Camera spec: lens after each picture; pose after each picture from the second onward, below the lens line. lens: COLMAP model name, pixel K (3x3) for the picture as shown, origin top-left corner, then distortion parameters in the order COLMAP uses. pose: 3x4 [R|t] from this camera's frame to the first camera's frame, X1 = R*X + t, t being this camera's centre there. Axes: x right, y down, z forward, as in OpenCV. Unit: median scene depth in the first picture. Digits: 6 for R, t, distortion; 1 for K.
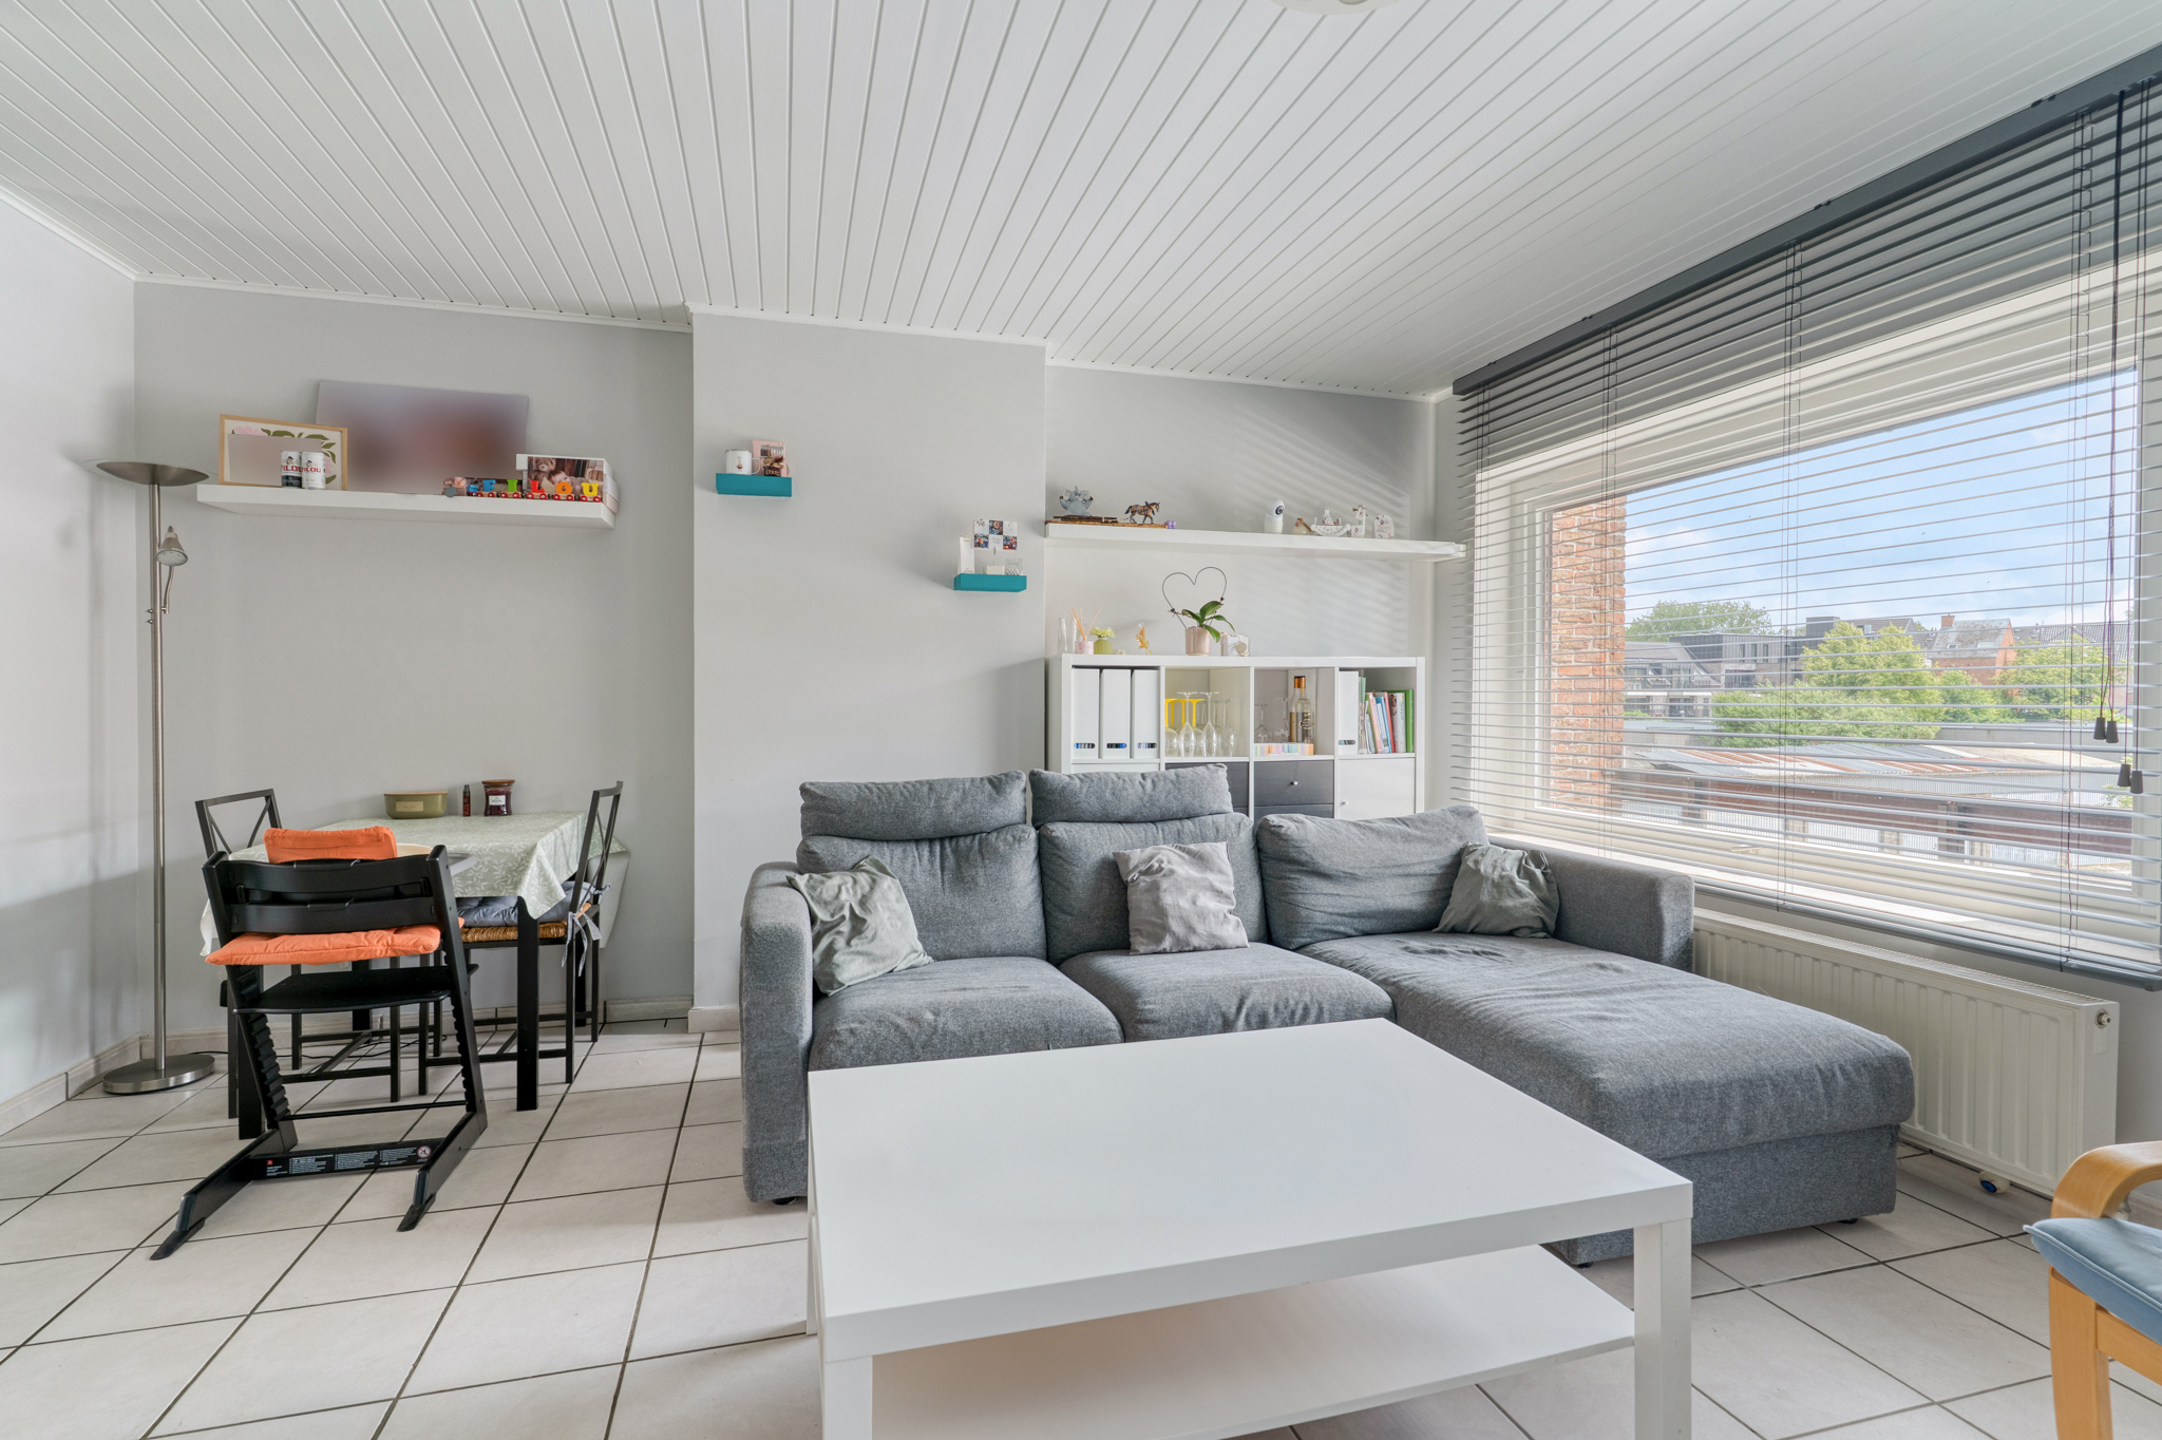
lens RADIAL K [[1049.4, 0, 1081.0], [0, 1049.4, 697.3], [0, 0, 1]] dist [-0.000408, -0.000415]
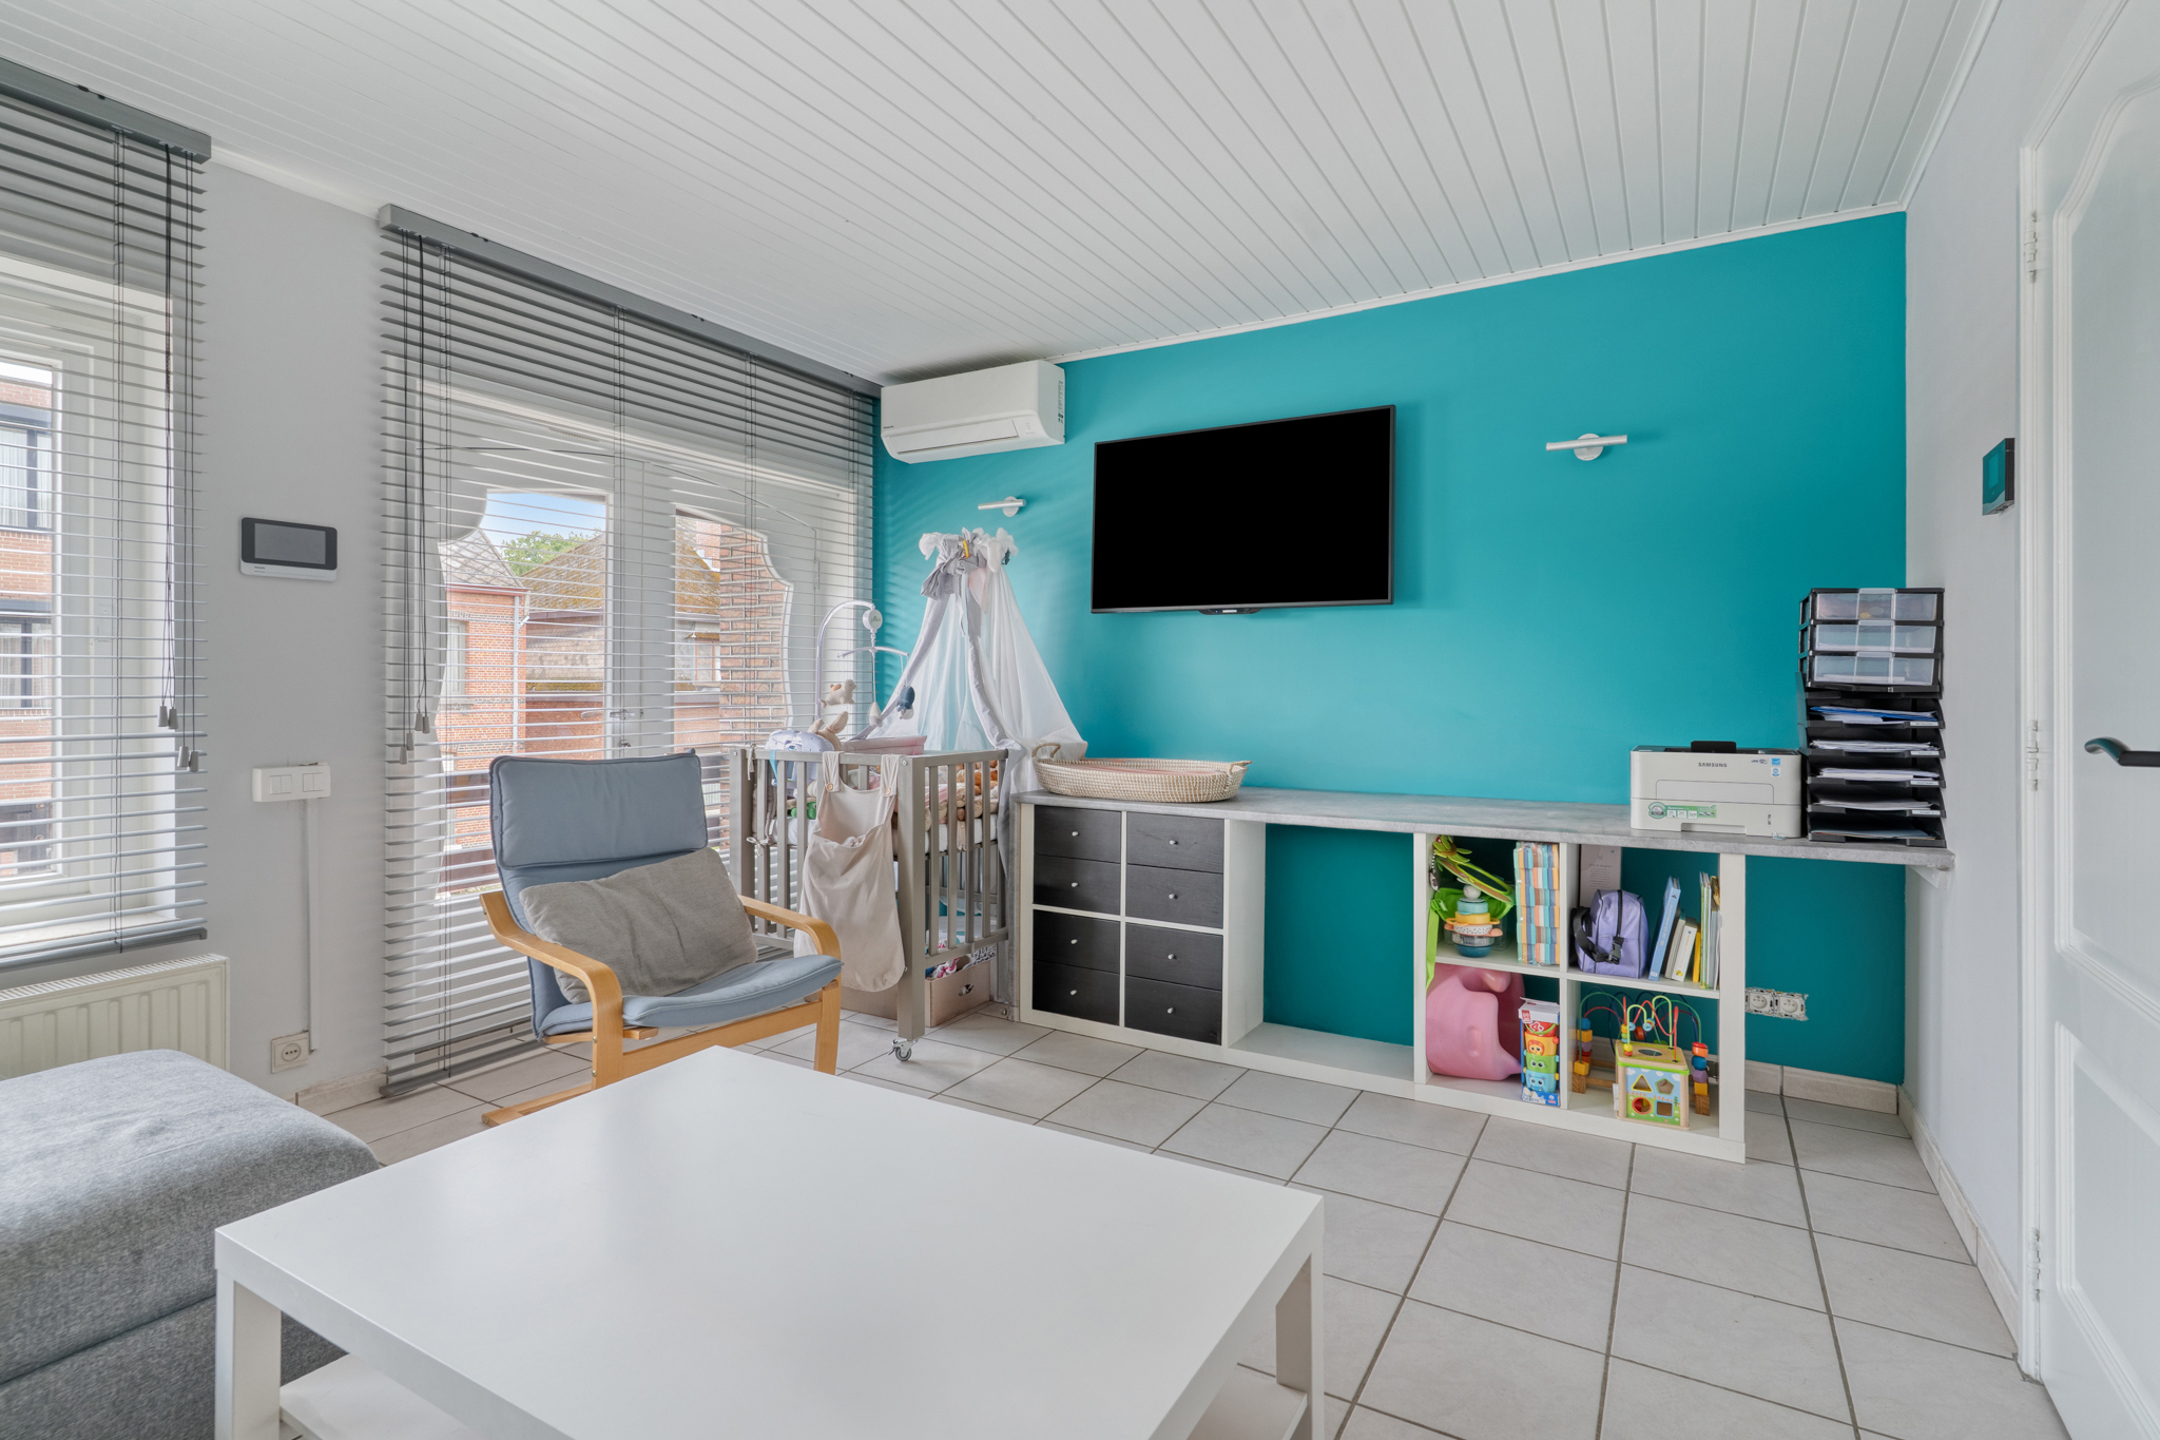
lens RADIAL K [[1048.4, 0, 1080.0], [0, 1048.4, 697.3], [0, 0, 1]] dist [-0.000408, -0.000415]
pose [[-0.695058, -0.004512, 0.718940, -0.480134], [0.002365, 0.999961, 0.008562, 0.001964], [-0.718950, 0.007651, -0.695020, 1.071384]]
